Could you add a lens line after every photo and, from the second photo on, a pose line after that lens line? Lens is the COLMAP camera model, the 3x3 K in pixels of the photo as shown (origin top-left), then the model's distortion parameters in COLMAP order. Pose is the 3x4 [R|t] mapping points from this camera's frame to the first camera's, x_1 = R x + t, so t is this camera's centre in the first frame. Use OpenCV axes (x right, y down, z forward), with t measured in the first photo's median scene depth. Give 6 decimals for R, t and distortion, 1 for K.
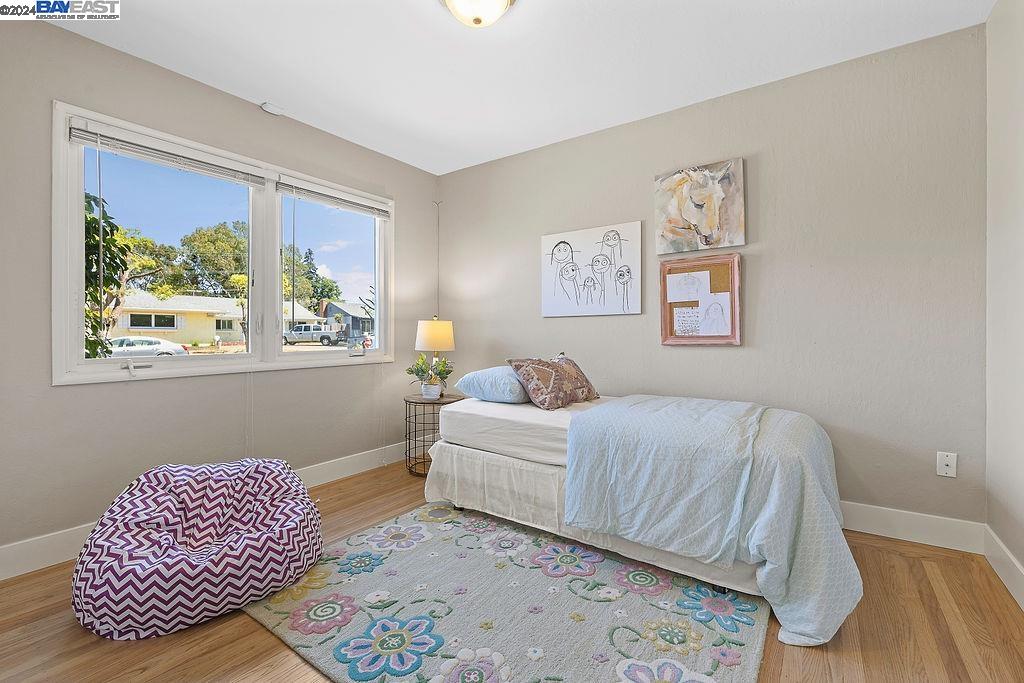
lens RADIAL K [[439.8, 0, 517.6], [0, 439.8, 335.5], [0, 0, 1]] dist [-0.017907, 0.000166]
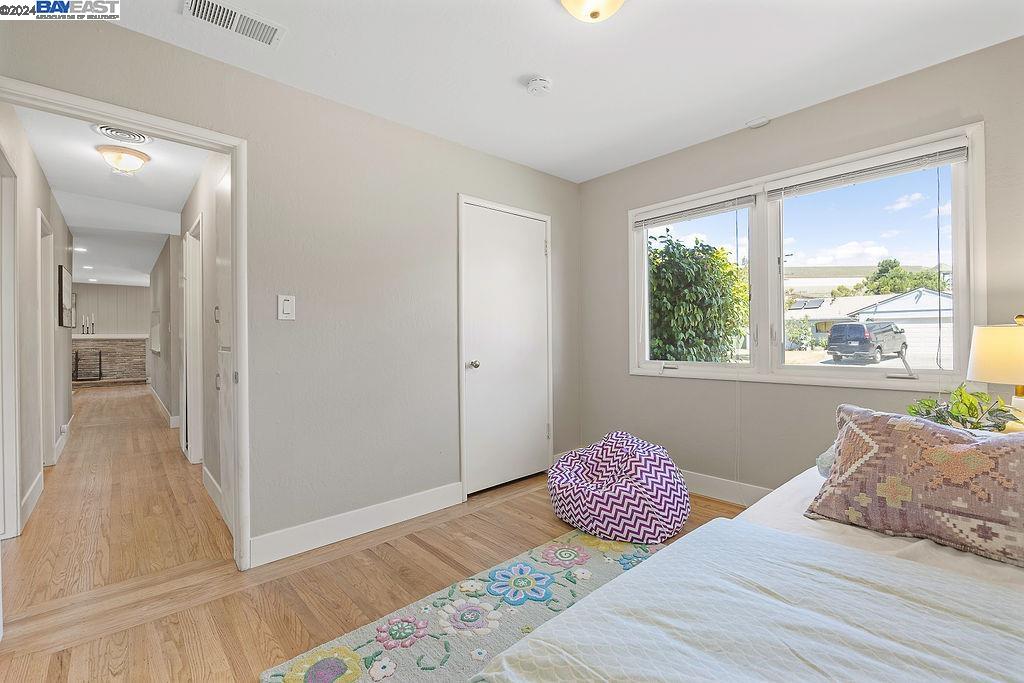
lens RADIAL K [[439.8, 0, 517.6], [0, 439.8, 335.5], [0, 0, 1]] dist [-0.017907, 0.000166]
pose [[-0.211379, 0.002498, -0.977401, 0.613957], [0.006673, 0.999977, 0.001113, -0.037209], [0.977381, -0.006286, -0.211391, 0.756037]]
